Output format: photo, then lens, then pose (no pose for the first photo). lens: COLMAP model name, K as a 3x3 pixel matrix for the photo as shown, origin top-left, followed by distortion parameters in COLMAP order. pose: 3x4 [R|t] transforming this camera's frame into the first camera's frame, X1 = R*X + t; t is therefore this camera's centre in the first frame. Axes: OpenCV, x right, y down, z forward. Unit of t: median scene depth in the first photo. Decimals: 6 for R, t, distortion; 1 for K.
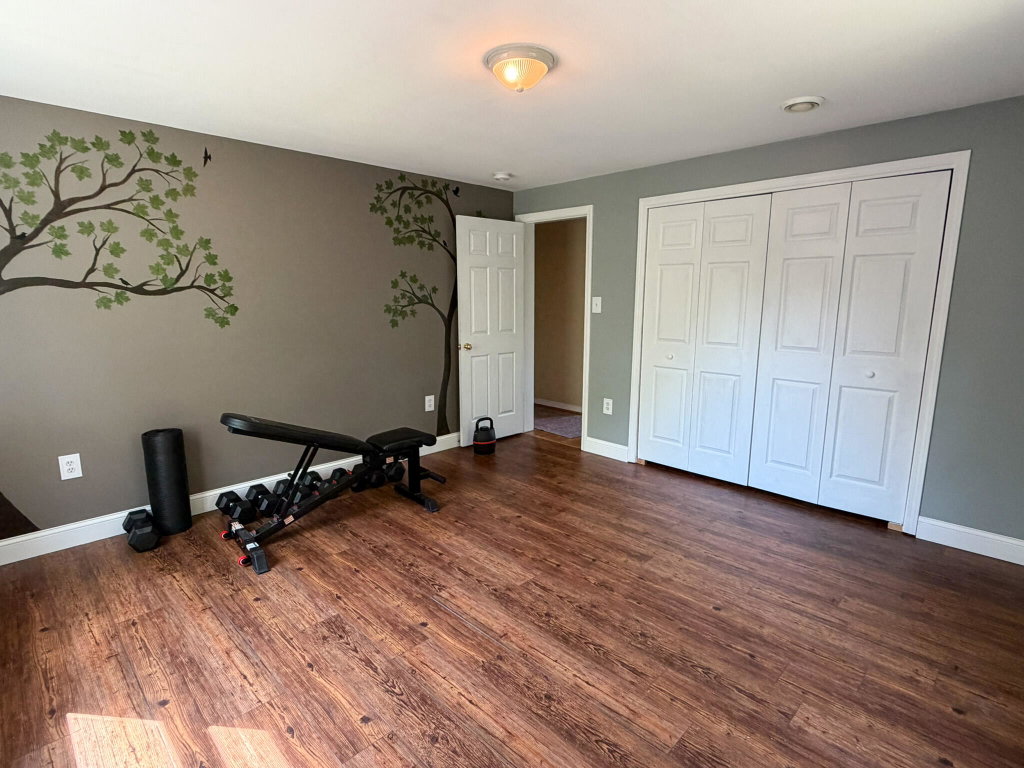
lens RADIAL K [[528.3, 0, 512.0], [0, 528.3, 384.0], [0, 0, 1]] dist [-0.001167, -0.000192]
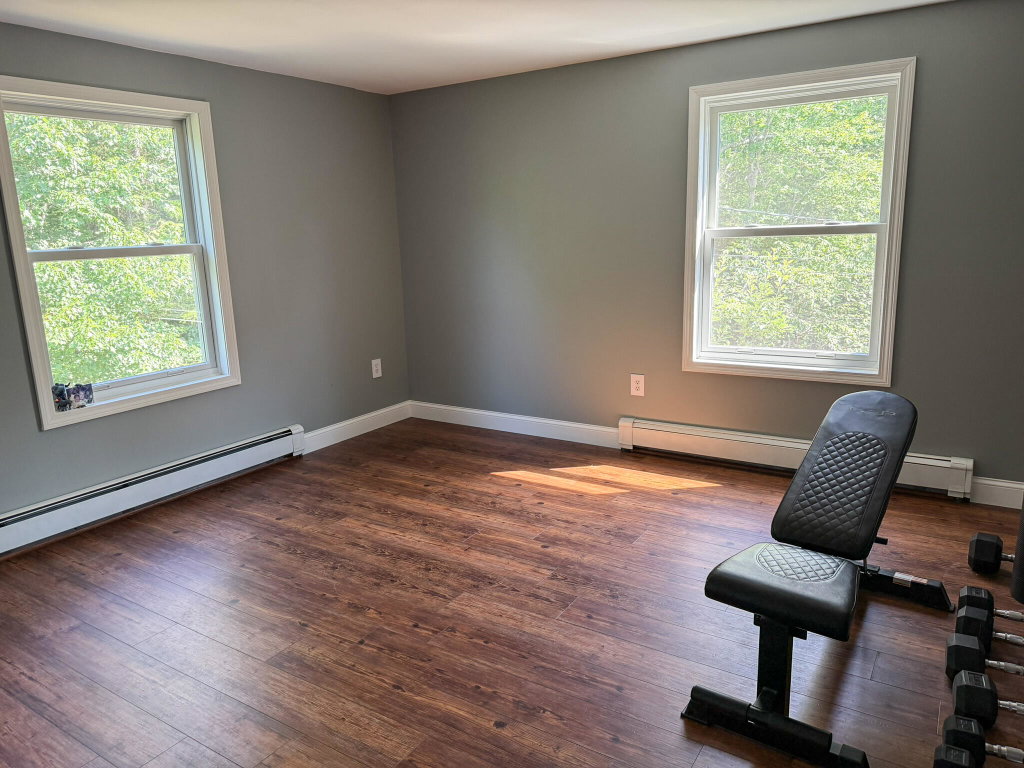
lens RADIAL K [[721.4, 0, 512.0], [0, 721.4, 384.0], [0, 0, 1]] dist [0.004891, 0.000760]
pose [[-0.978152, 0.068938, -0.196129, 0.151445], [-0.009030, 0.928440, 0.371373, -0.365096], [0.207696, 0.365030, -0.907533, 2.091094]]
